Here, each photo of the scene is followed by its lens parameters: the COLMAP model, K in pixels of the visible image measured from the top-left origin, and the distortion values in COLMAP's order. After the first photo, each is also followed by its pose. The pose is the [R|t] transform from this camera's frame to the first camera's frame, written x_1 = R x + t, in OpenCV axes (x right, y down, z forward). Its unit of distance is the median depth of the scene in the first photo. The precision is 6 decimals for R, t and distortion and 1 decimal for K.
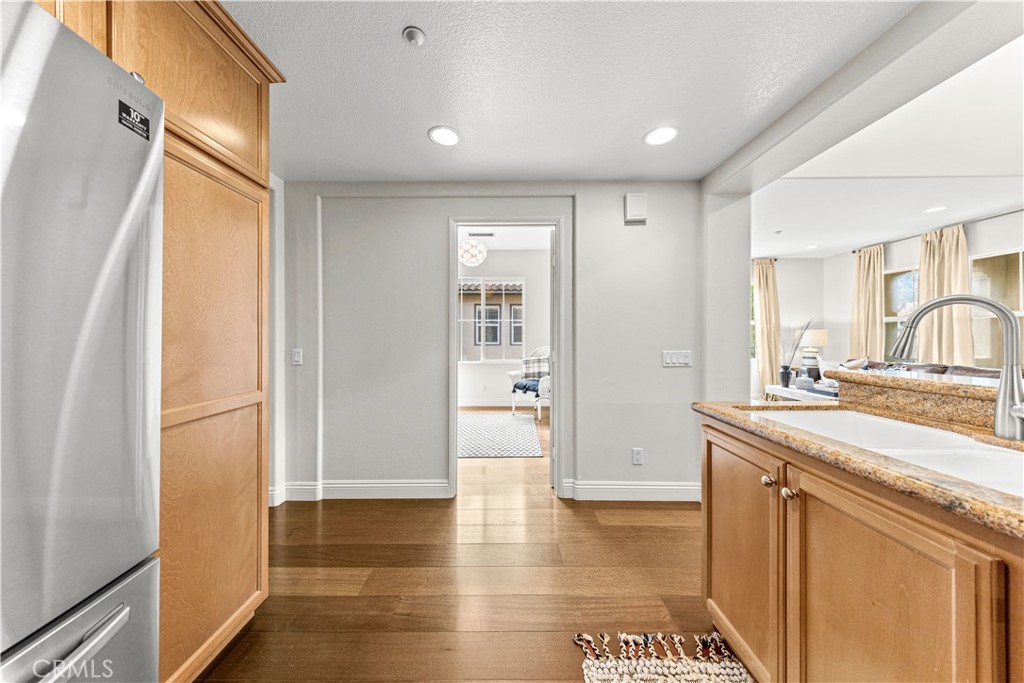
lens RADIAL K [[324.7, 0, 509.0], [0, 324.7, 337.1], [0, 0, 1]] dist [0.001040, 0.000099]
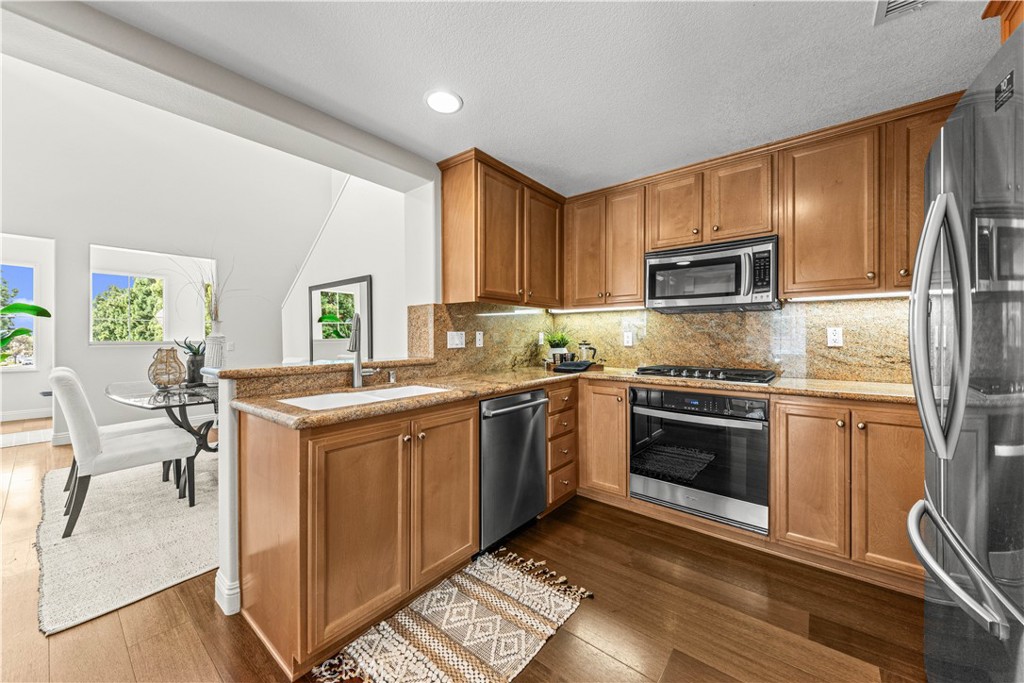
lens RADIAL K [[370.2, 0, 511.0], [0, 370.2, 337.5], [0, 0, 1]] dist [-0.007880, -0.003020]
pose [[-0.770087, -0.000119, 0.637939, -0.255357], [-0.000086, 1.000000, 0.000082, 0.002527], [-0.637939, 0.000008, -0.770087, 0.882263]]
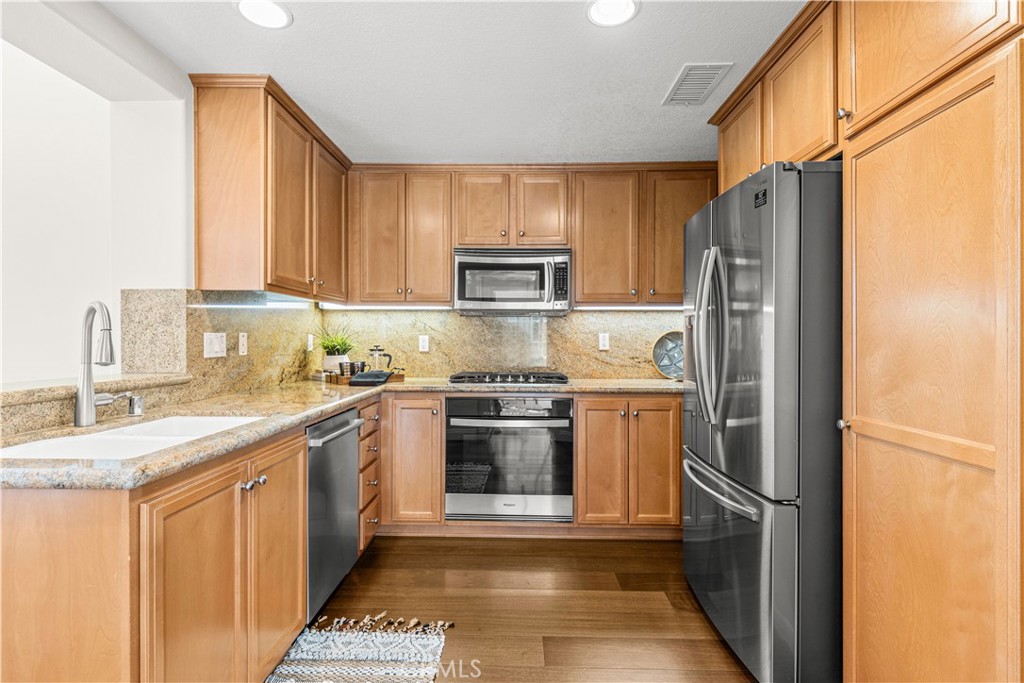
lens RADIAL K [[483.6, 0, 518.1], [0, 483.6, 343.2], [0, 0, 1]] dist [-0.019140, -0.004477]
pose [[-0.999875, -0.003241, 0.015482, -0.020172], [-0.003190, 0.999990, 0.003286, 0.000968], [-0.015492, 0.003236, -0.999875, 1.107673]]
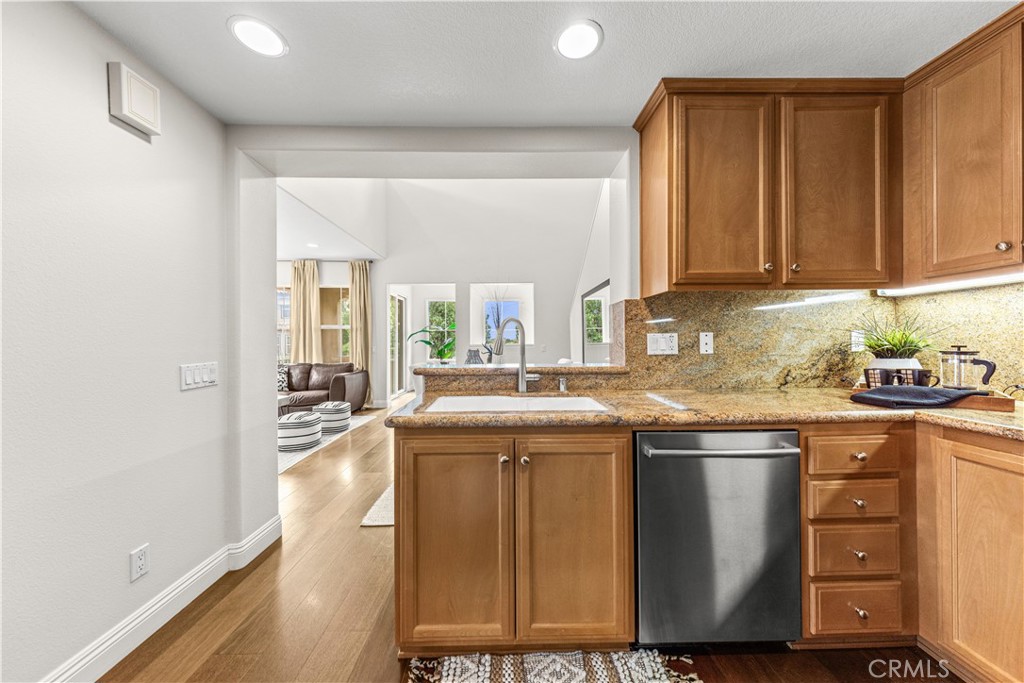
lens RADIAL K [[349.5, 0, 506.6], [0, 349.5, 341.9], [0, 0, 1]] dist [-0.000989, -0.000586]
pose [[-0.004631, -0.002423, 0.999986, -0.222984], [0.005413, 0.999982, 0.002448, 0.001222], [-0.999975, 0.005424, -0.004618, 0.454829]]
